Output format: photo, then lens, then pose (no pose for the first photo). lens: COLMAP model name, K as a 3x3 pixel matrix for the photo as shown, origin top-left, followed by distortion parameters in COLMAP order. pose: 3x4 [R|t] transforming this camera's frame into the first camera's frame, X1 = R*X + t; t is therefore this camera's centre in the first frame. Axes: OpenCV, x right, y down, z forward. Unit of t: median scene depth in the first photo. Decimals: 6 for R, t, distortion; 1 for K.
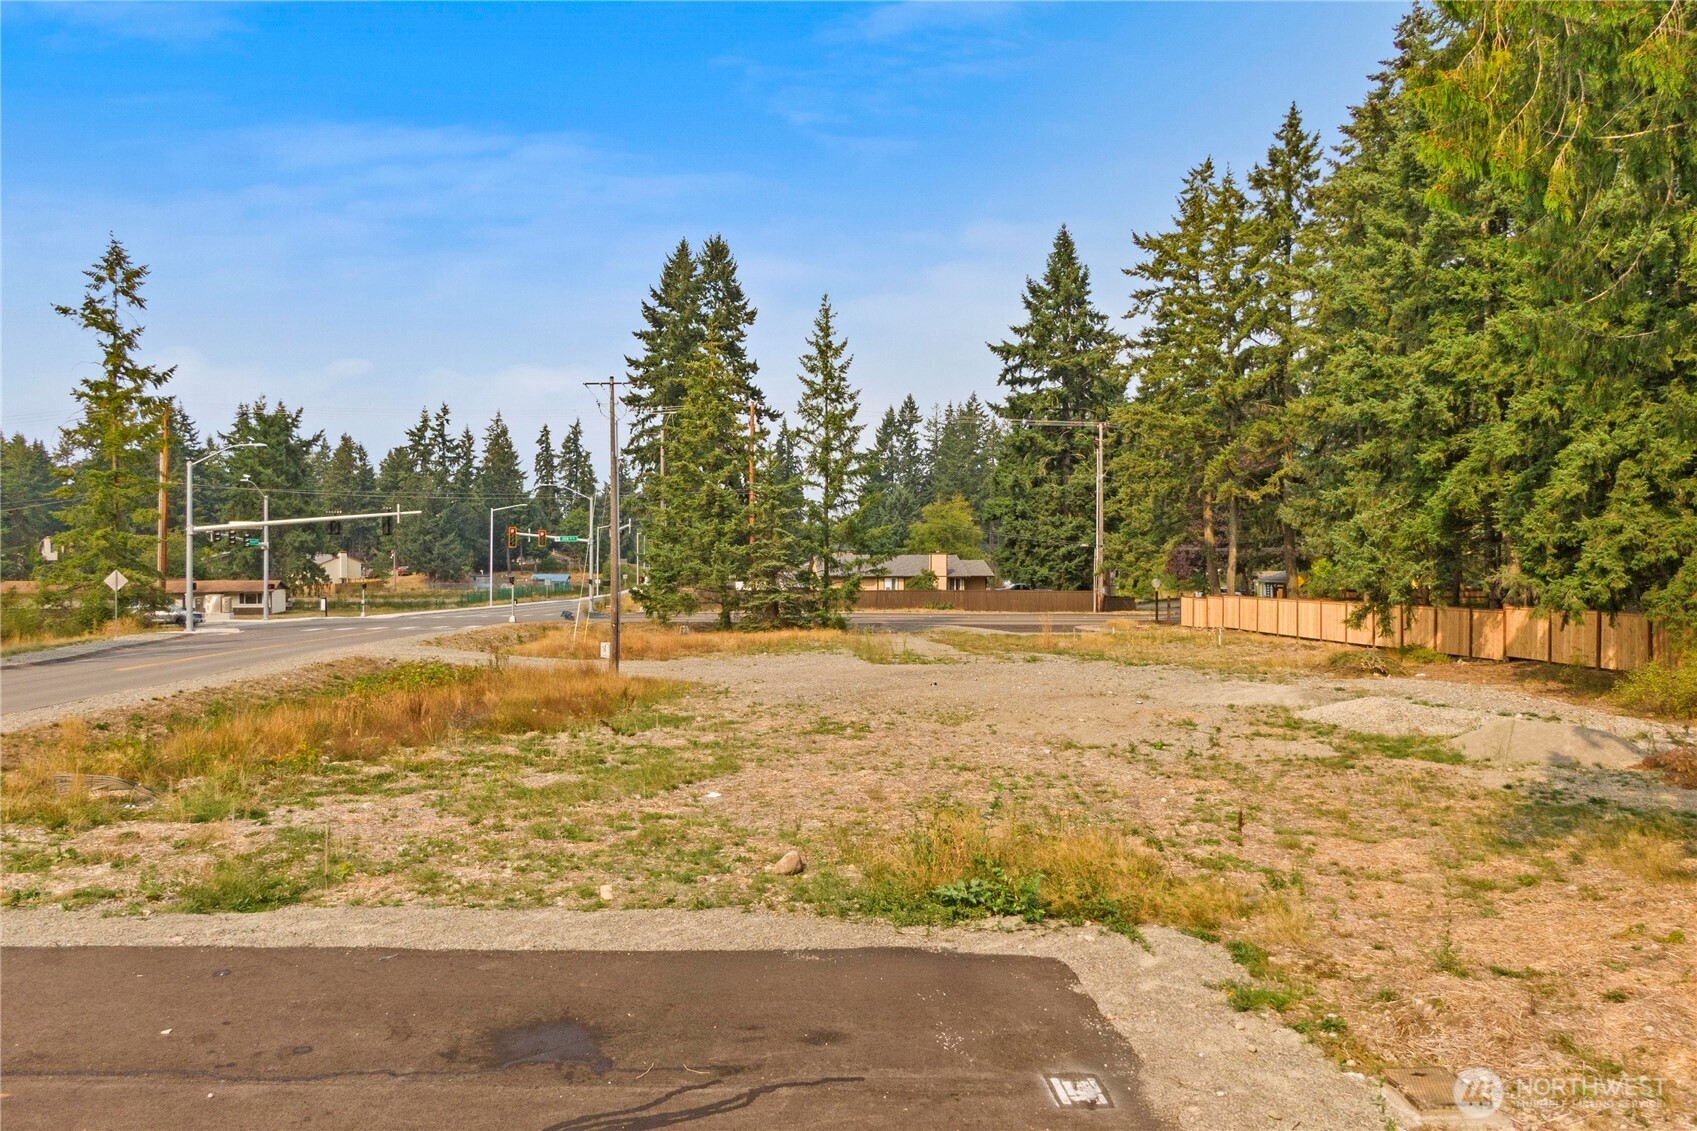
lens RADIAL K [[1233.6, 0, 849.7], [0, 1233.6, 582.0], [0, 0, 1]] dist [0.050272, -0.089043]
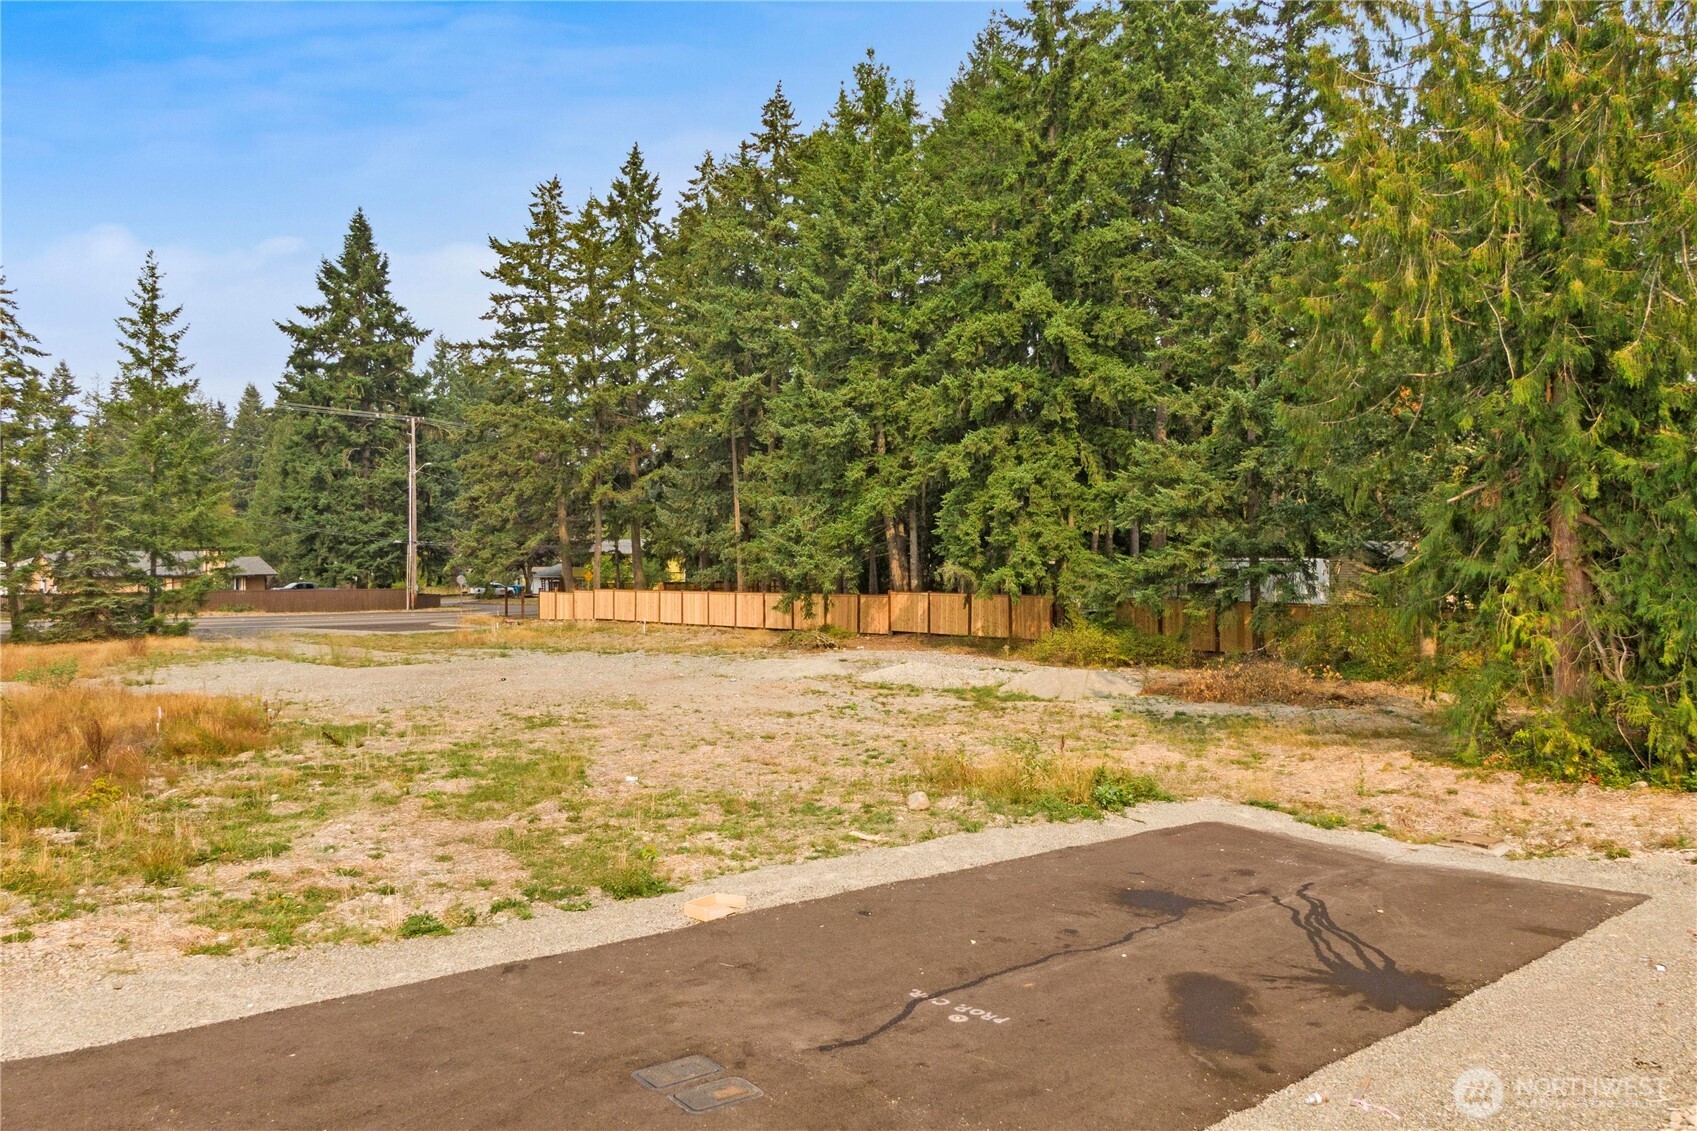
lens RADIAL K [[1233.6, 0, 849.7], [0, 1233.6, 582.0], [0, 0, 1]] dist [0.050272, -0.089043]
pose [[0.784495, -0.014282, 0.619971, -0.137771], [0.012553, 0.999896, 0.007150, -0.000348], [-0.620008, 0.002173, 0.784592, 0.011341]]
